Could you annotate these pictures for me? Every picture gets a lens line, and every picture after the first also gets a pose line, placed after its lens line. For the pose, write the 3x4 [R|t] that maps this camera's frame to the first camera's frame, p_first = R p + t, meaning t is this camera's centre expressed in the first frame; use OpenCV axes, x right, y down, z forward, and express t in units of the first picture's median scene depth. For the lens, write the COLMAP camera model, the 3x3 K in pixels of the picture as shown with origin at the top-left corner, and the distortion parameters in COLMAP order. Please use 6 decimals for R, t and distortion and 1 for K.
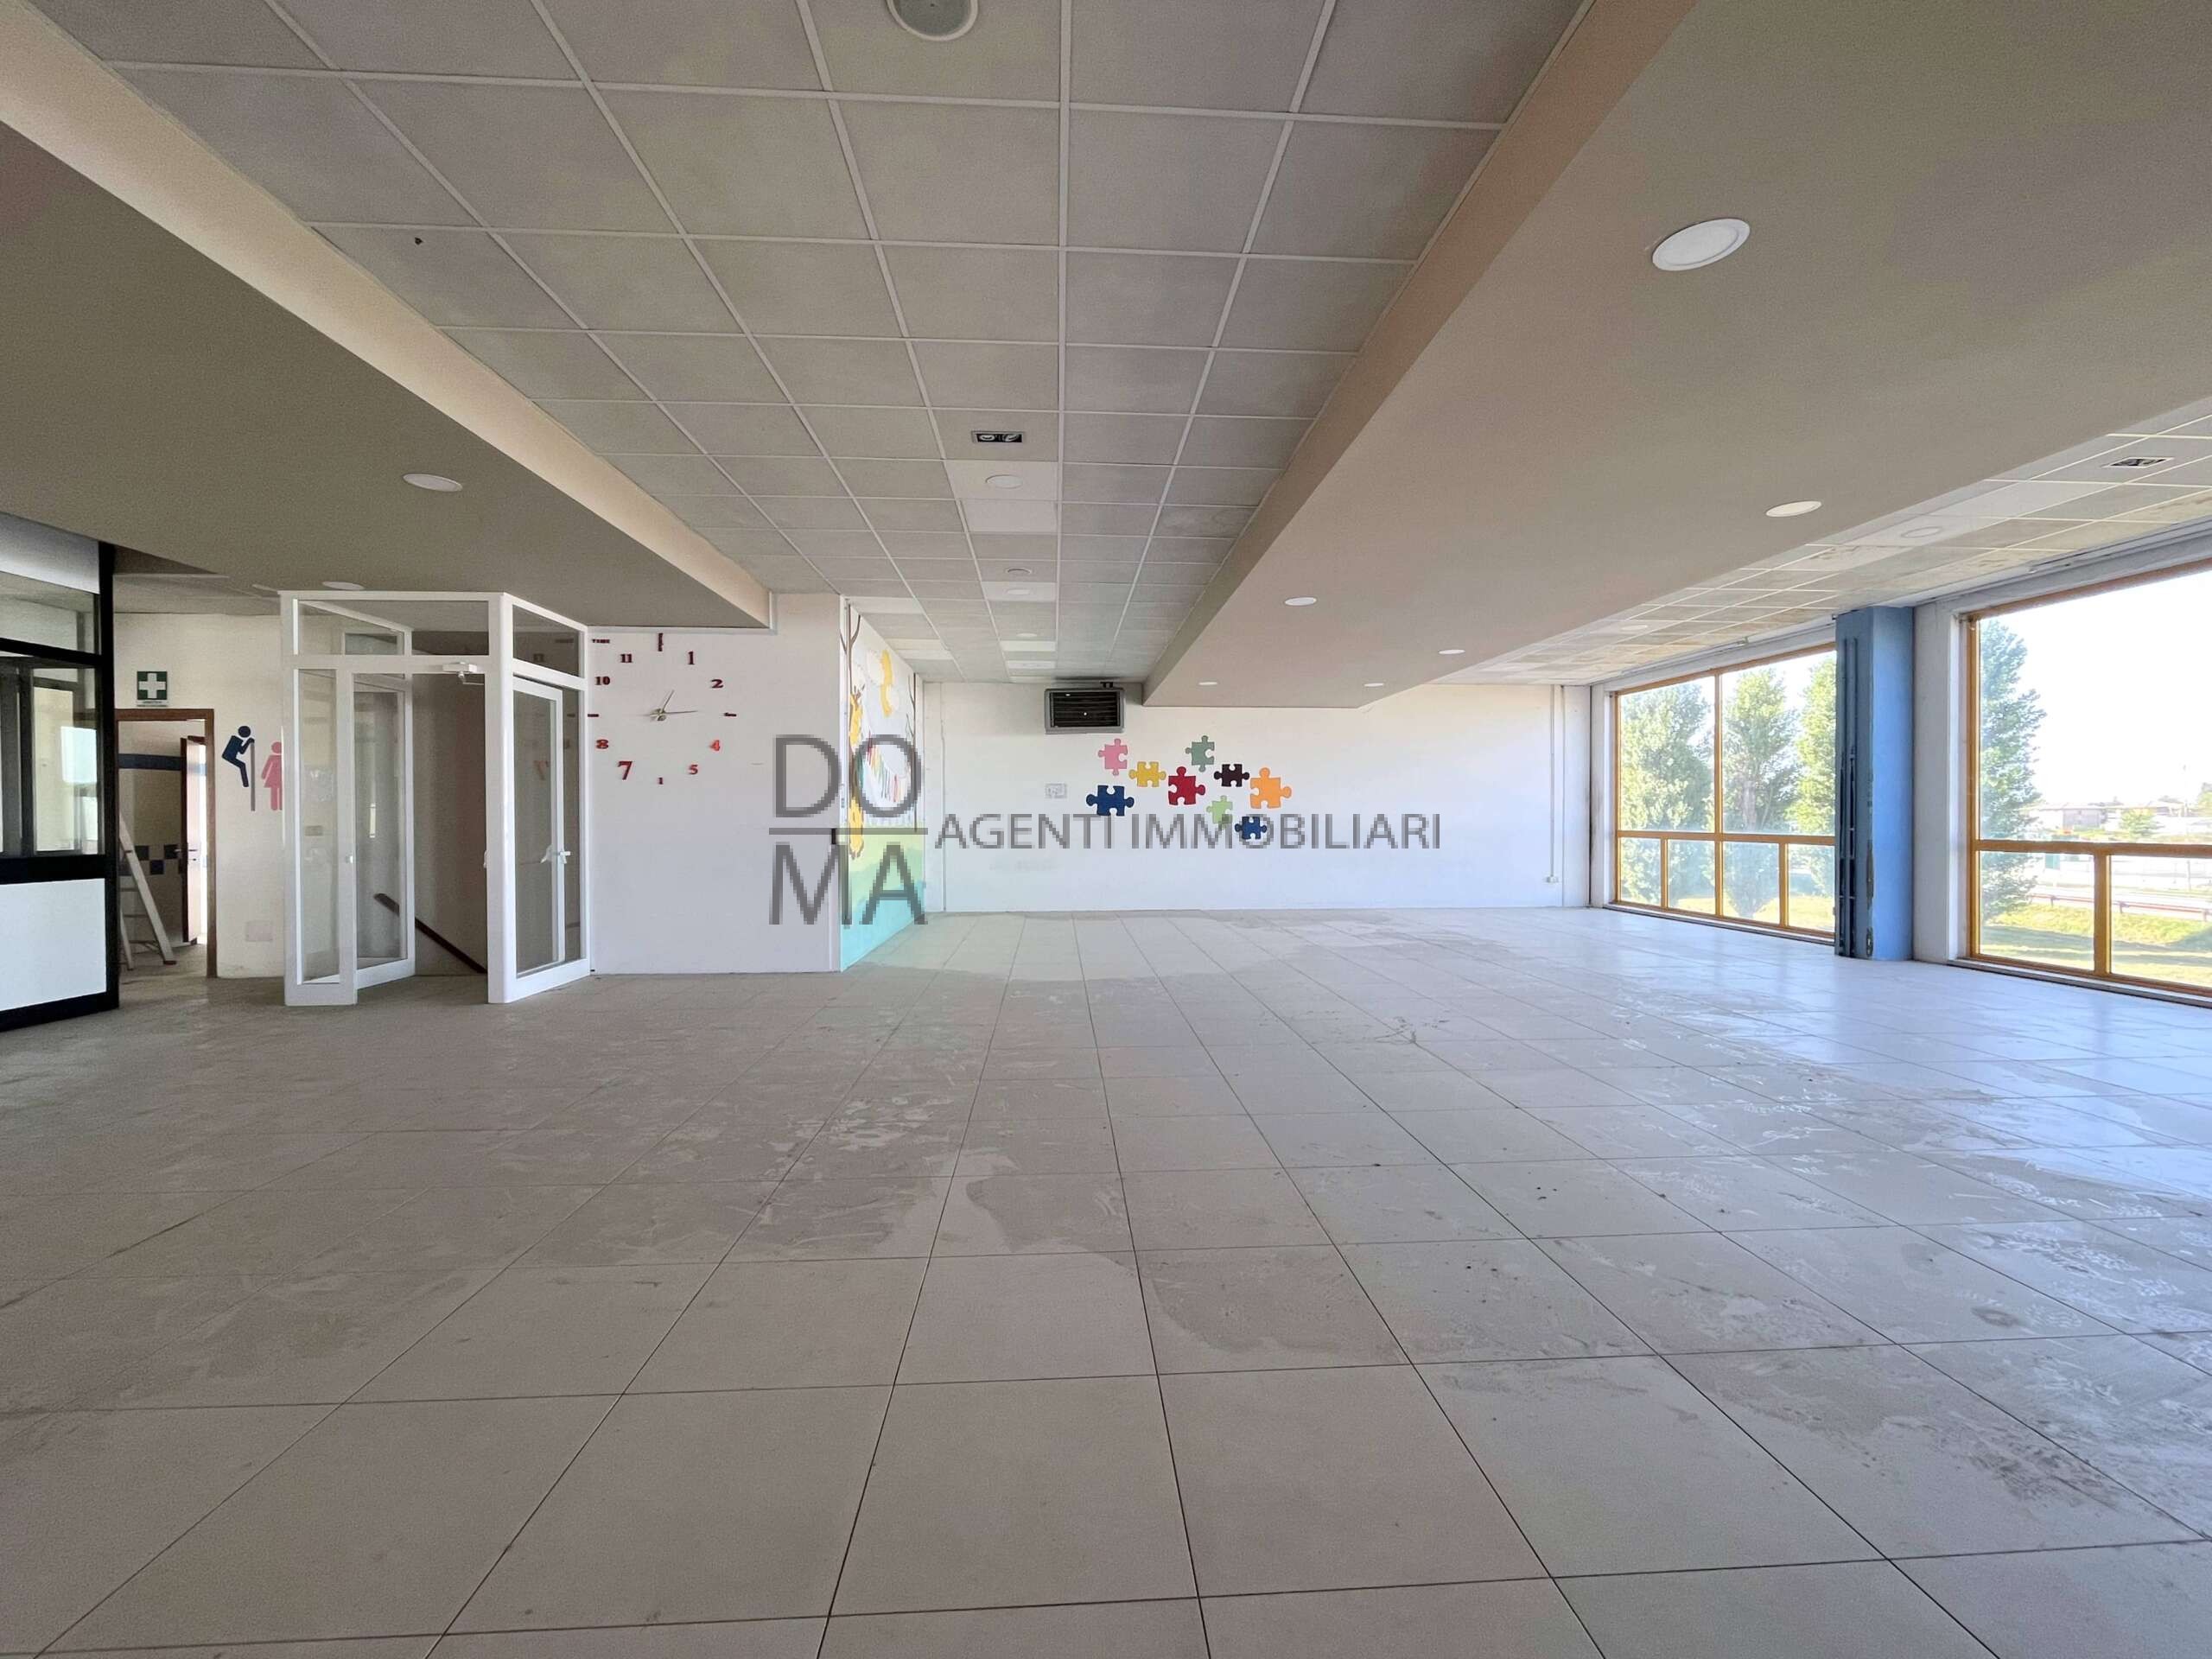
lens RADIAL K [[901.1, 0, 1097.8], [0, 901.1, 830.2], [0, 0, 1]] dist [-0.005915, 0.000657]
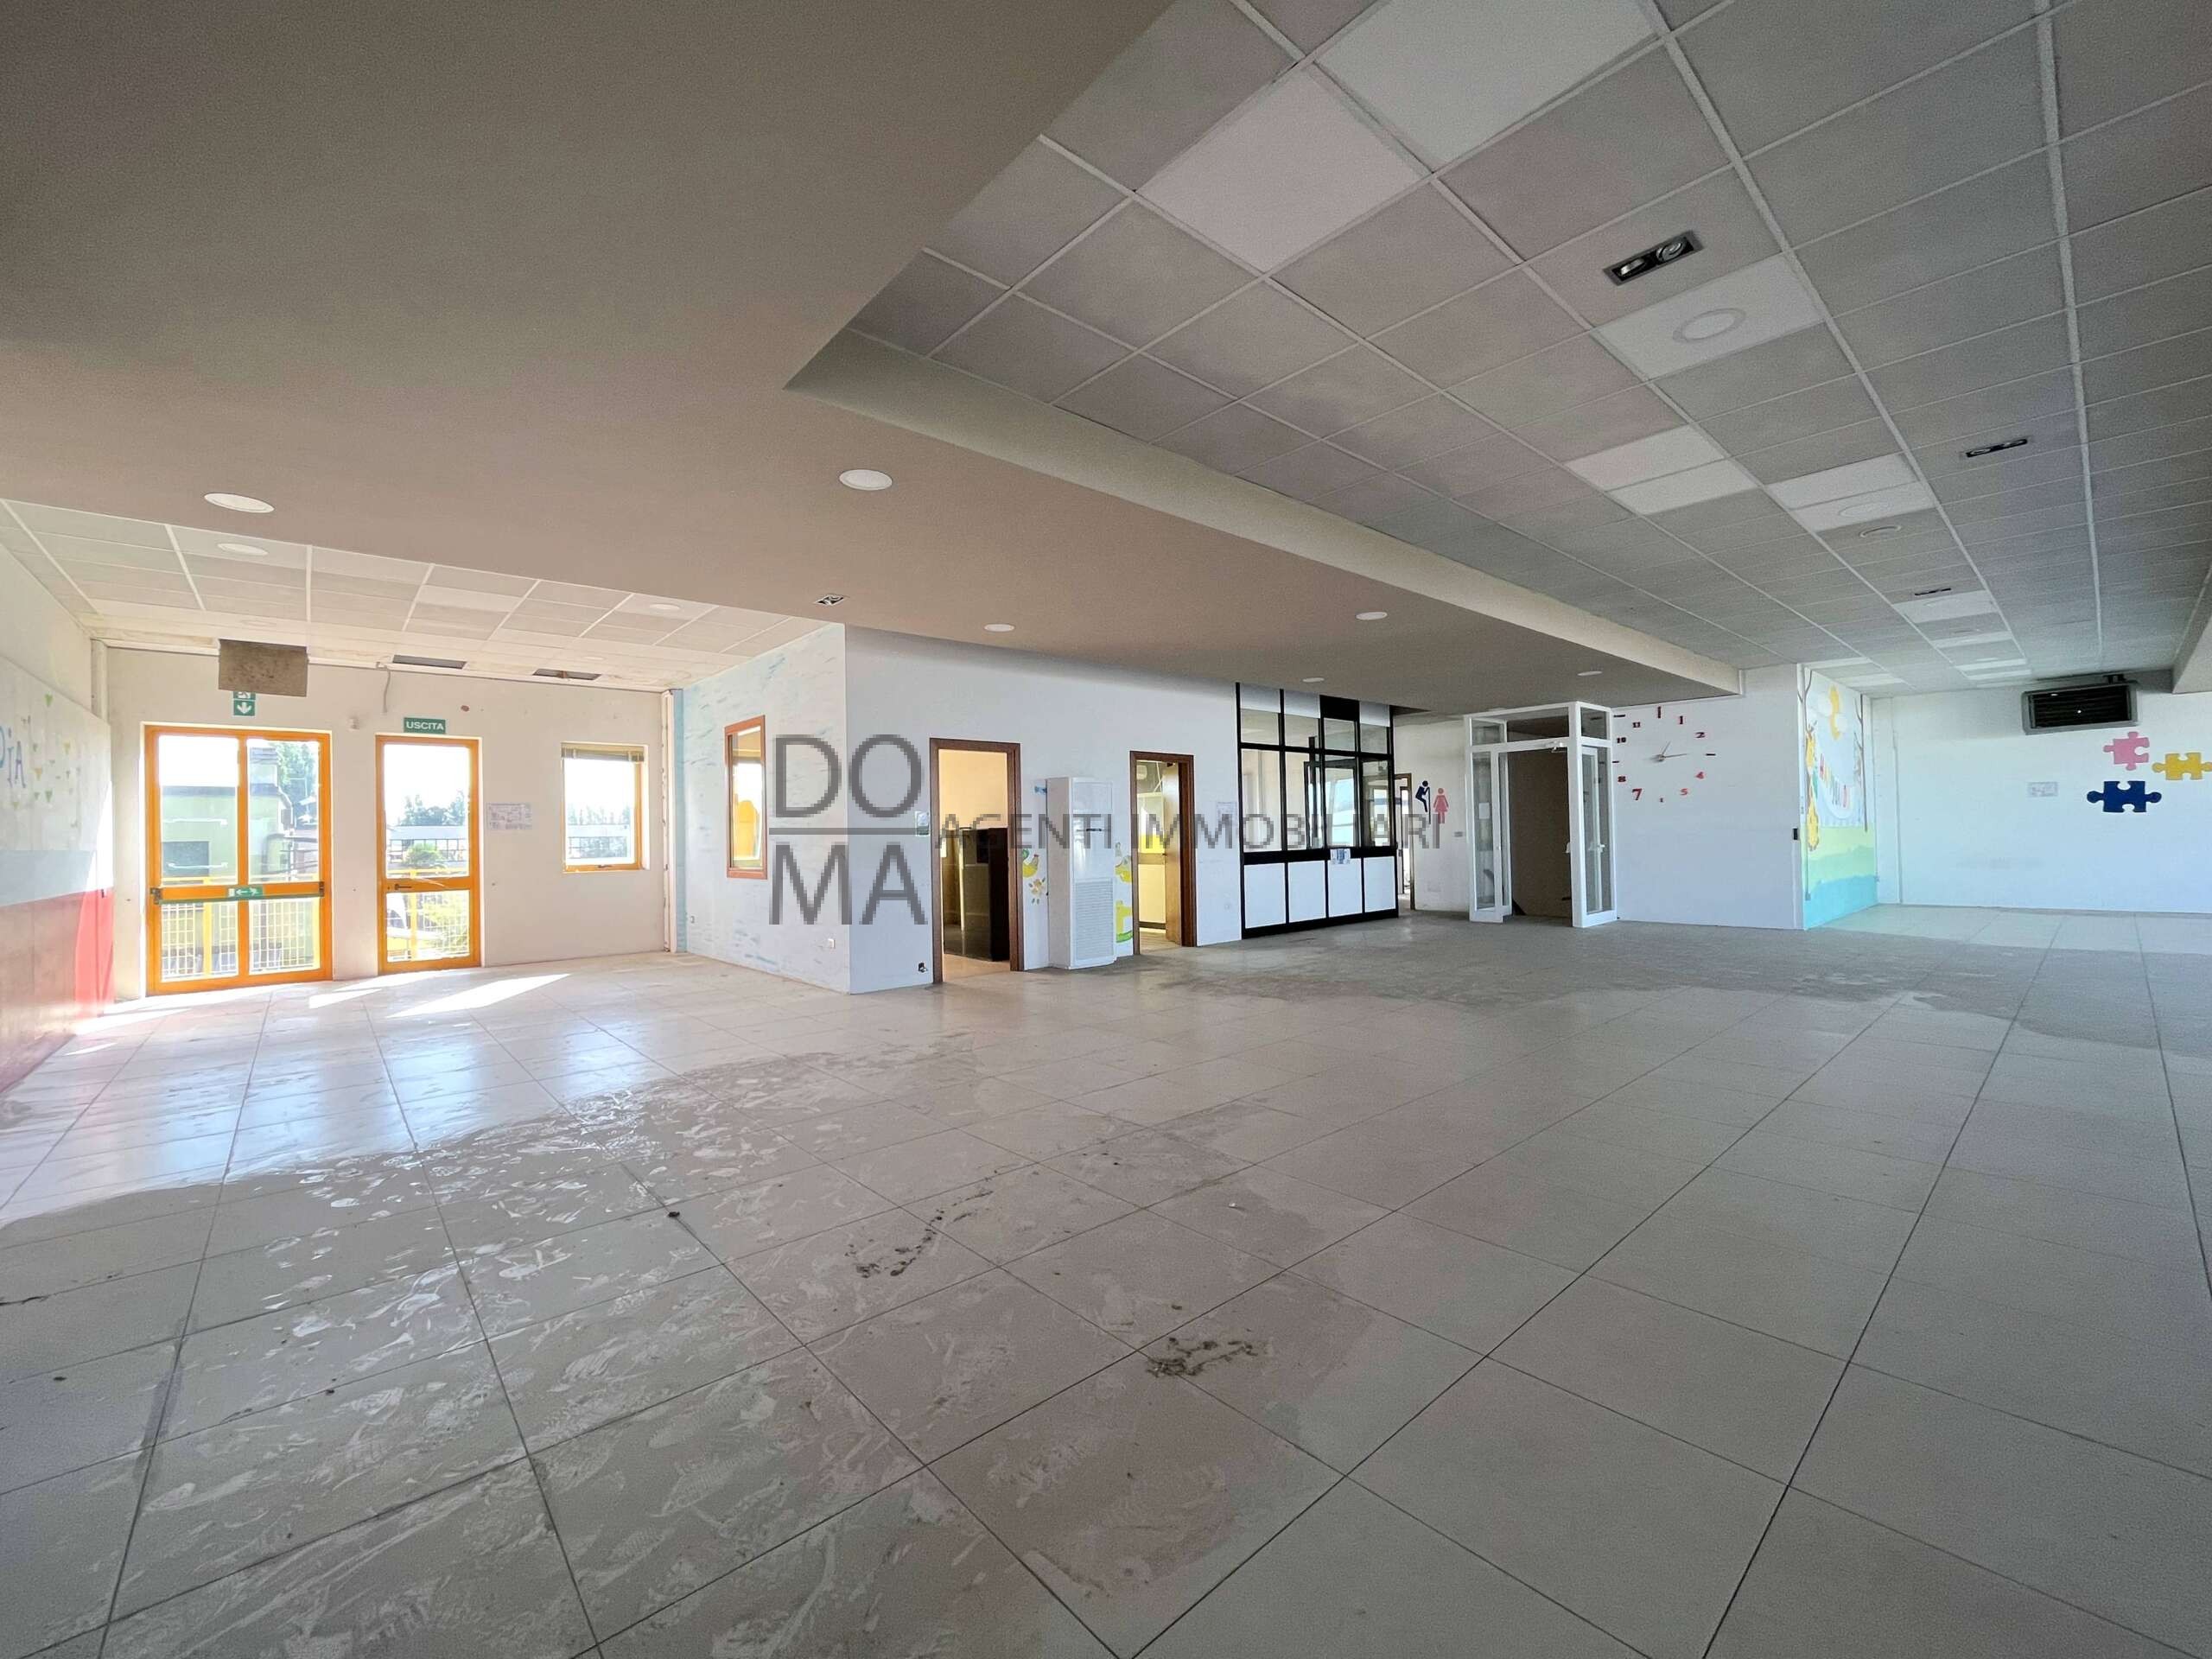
lens RADIAL K [[901.1, 0, 1109.1], [0, 901.1, 821.2], [0, 0, 1]] dist [-0.005915, 0.000657]
pose [[0.626812, -0.021708, -0.778868, 0.092159], [0.008861, 0.999746, -0.020733, 0.004142], [0.779120, 0.006094, 0.626845, -0.513388]]
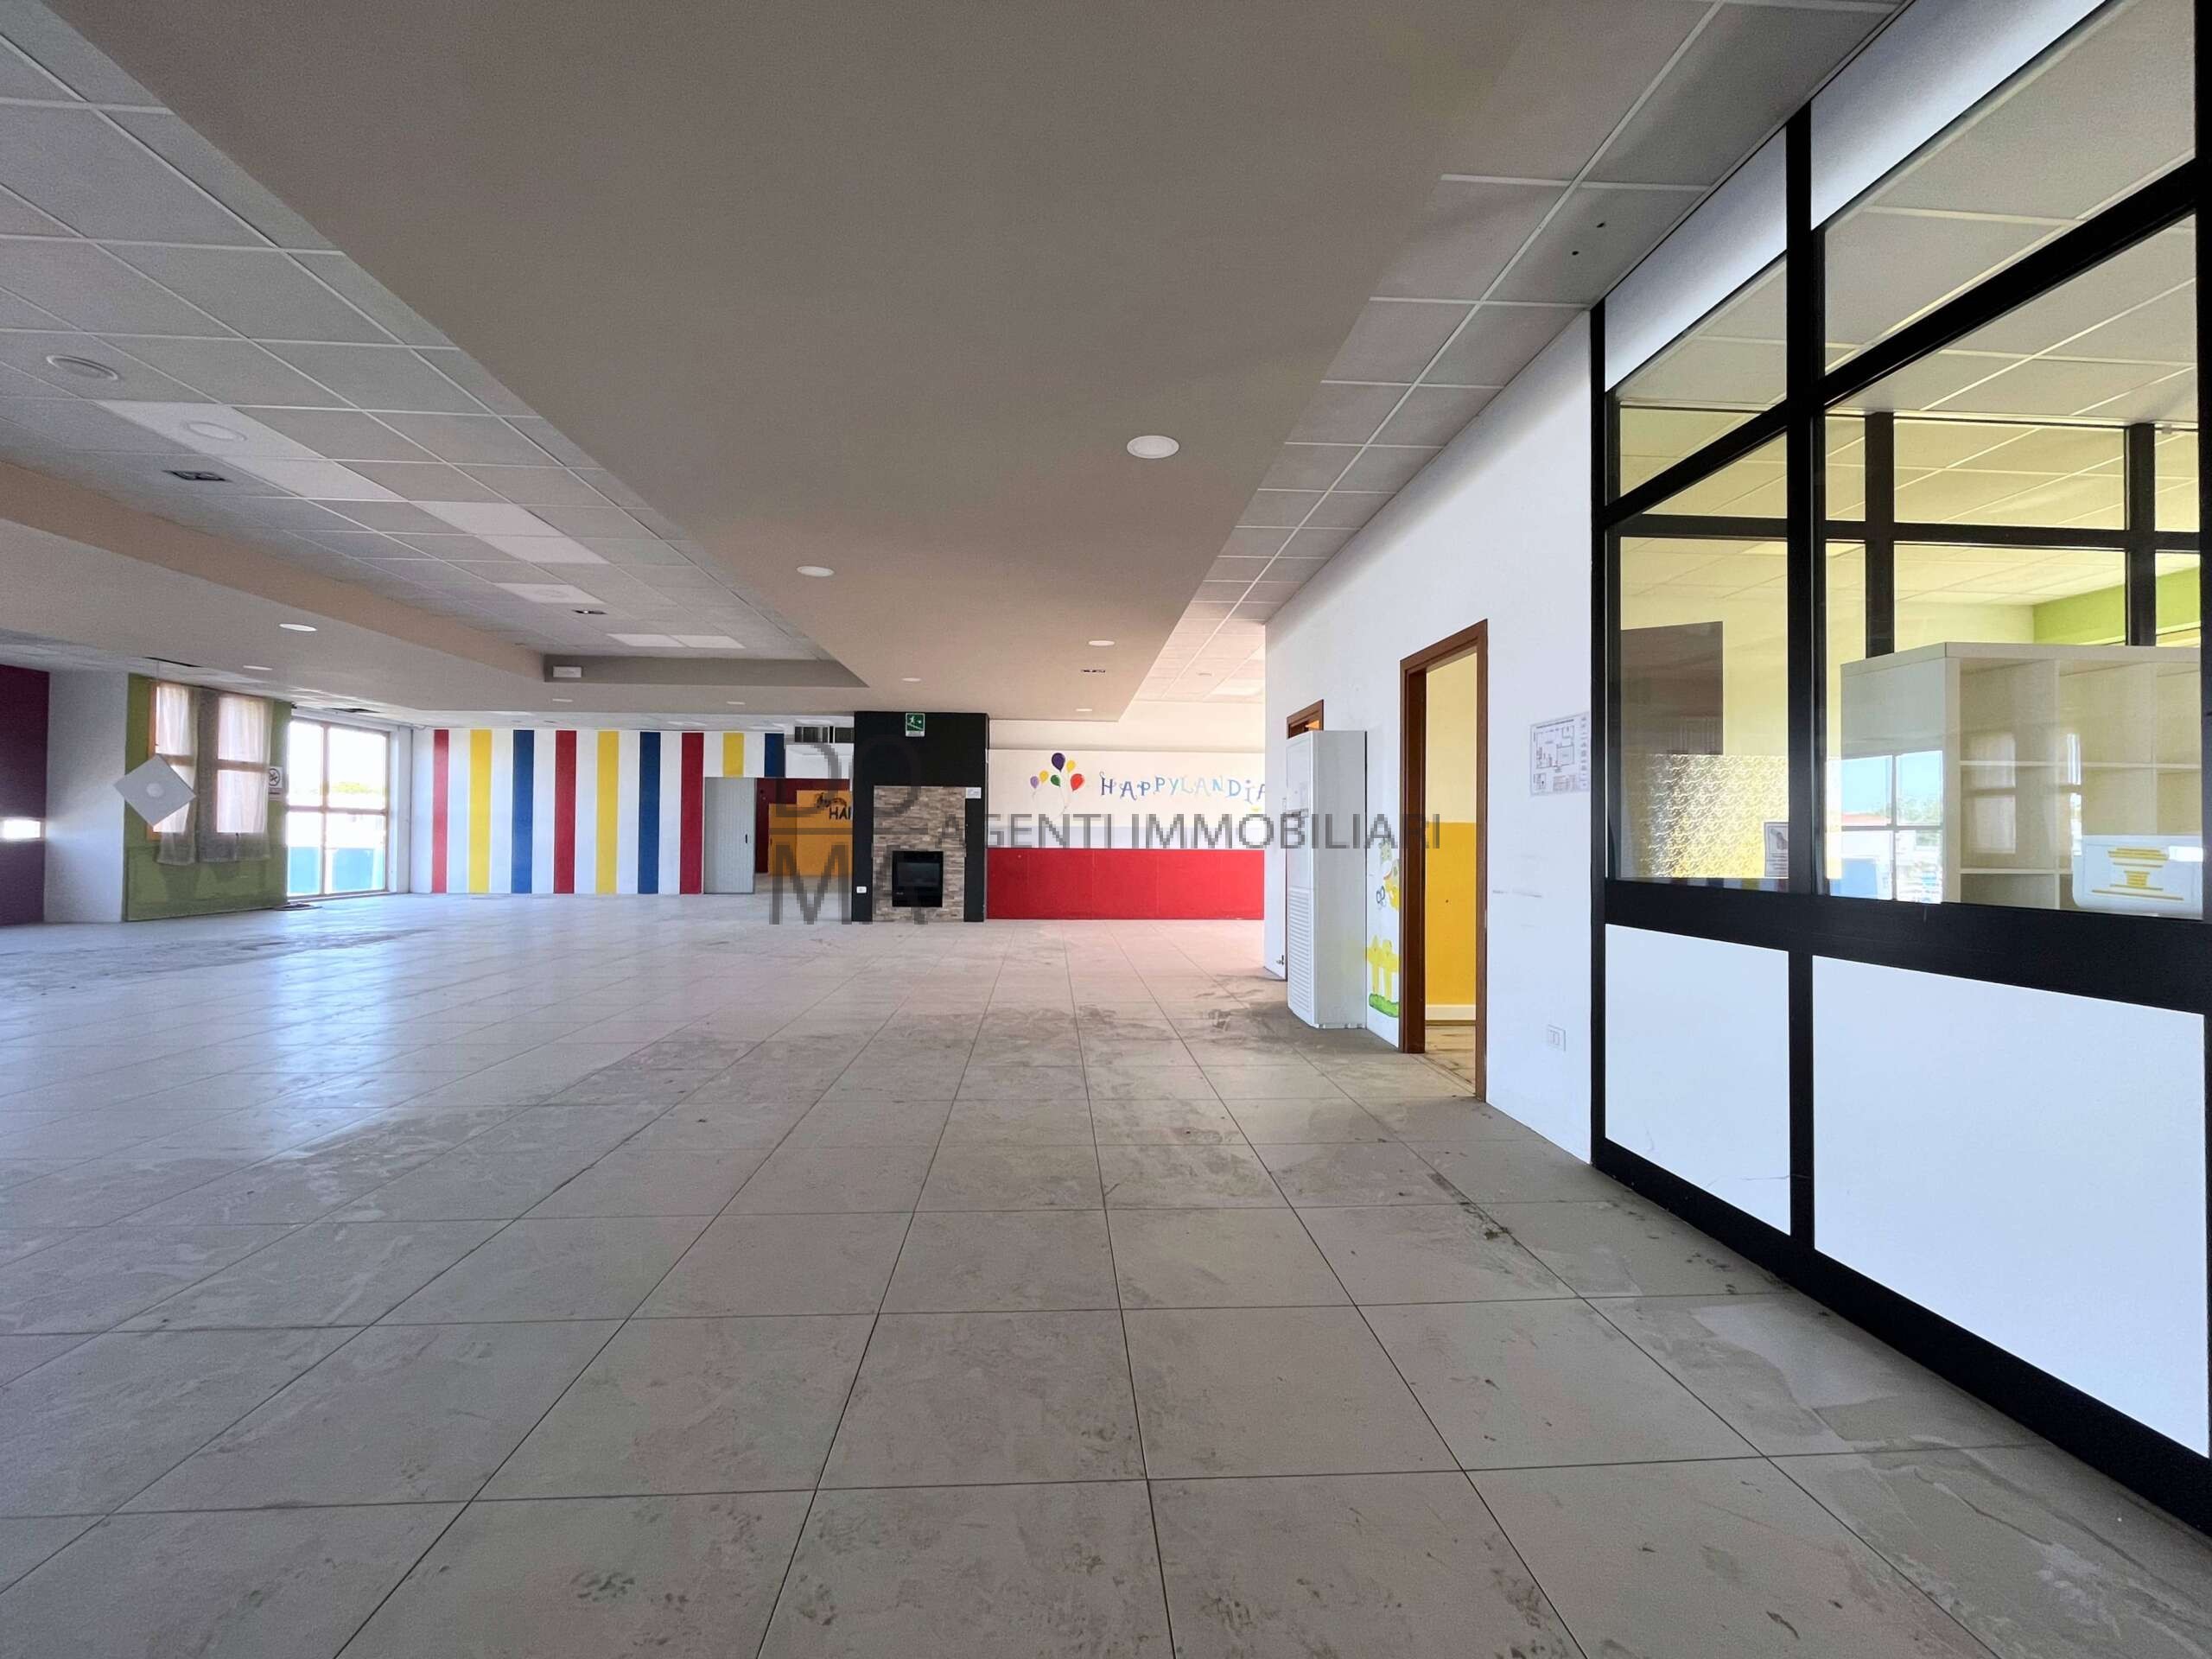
lens RADIAL K [[901.1, 0, 1105.1], [0, 901.1, 823.5], [0, 0, 1]] dist [-0.005915, 0.000657]
pose [[-0.999931, -0.005013, -0.010583, -0.442435], [-0.004986, 0.999984, -0.002663, 0.003096], [0.010596, -0.002610, -0.999940, 0.553163]]
